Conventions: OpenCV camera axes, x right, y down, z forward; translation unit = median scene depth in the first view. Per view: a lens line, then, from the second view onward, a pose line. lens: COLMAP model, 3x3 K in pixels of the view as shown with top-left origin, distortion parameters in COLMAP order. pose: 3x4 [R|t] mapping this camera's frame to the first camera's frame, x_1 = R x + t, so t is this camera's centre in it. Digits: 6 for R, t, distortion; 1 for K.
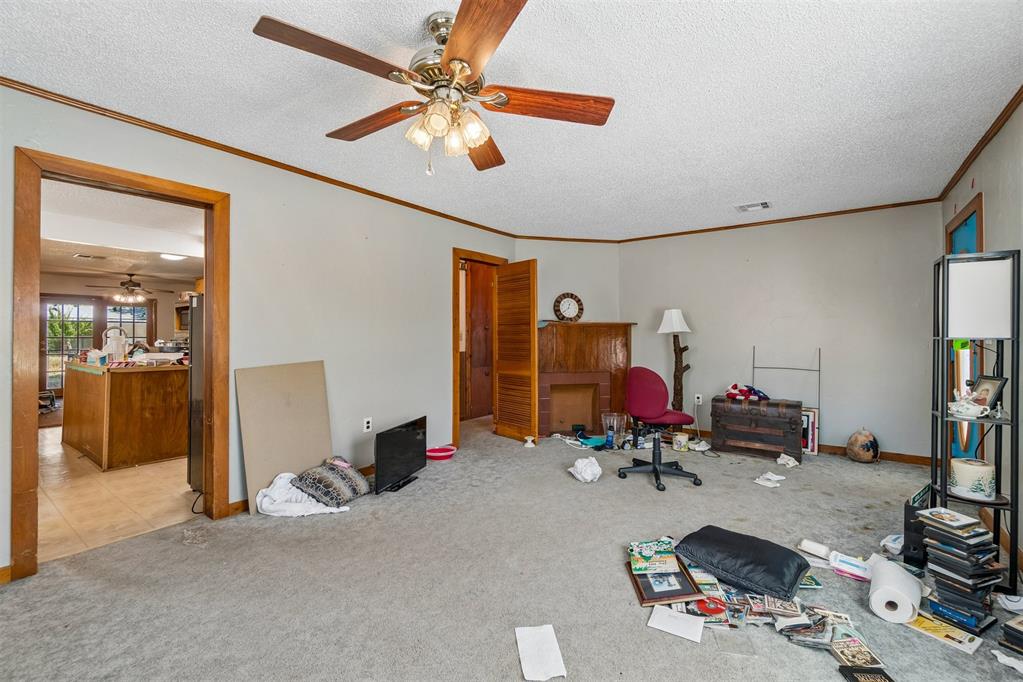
lens RADIAL K [[440.6, 0, 510.7], [0, 440.6, 332.3], [0, 0, 1]] dist [-0.001824, 0.000071]
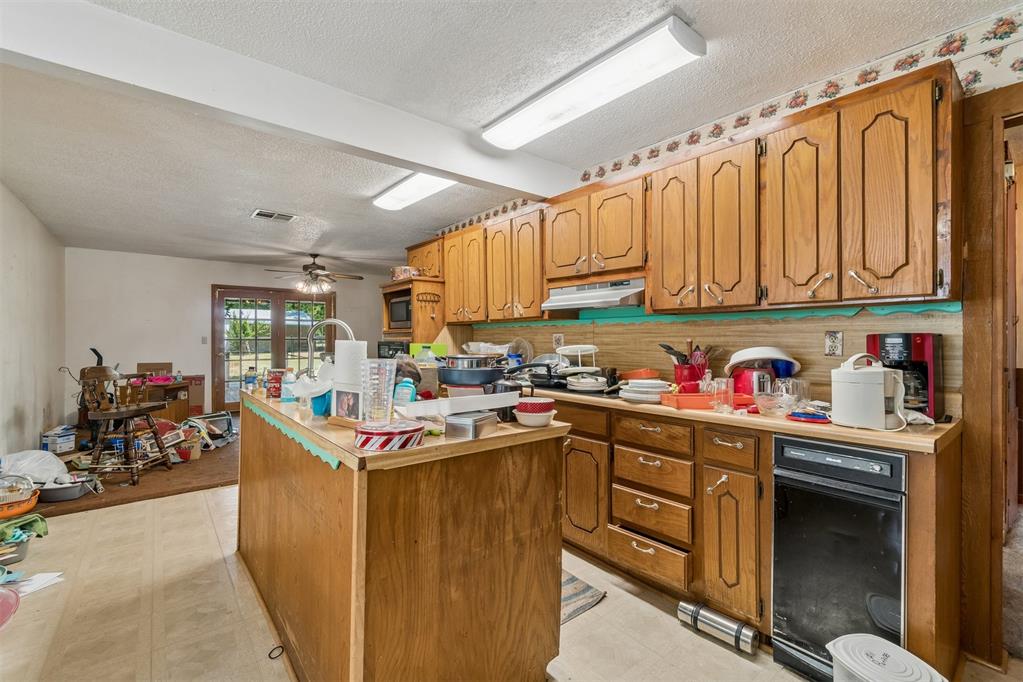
lens RADIAL K [[440.6, 0, 510.7], [0, 440.6, 332.3], [0, 0, 1]] dist [-0.001824, 0.000071]
pose [[0.969196, -0.007208, -0.246183, -0.681508], [0.008280, 0.999960, 0.003318, -0.000008], [0.246150, -0.005254, 0.969218, 0.679663]]
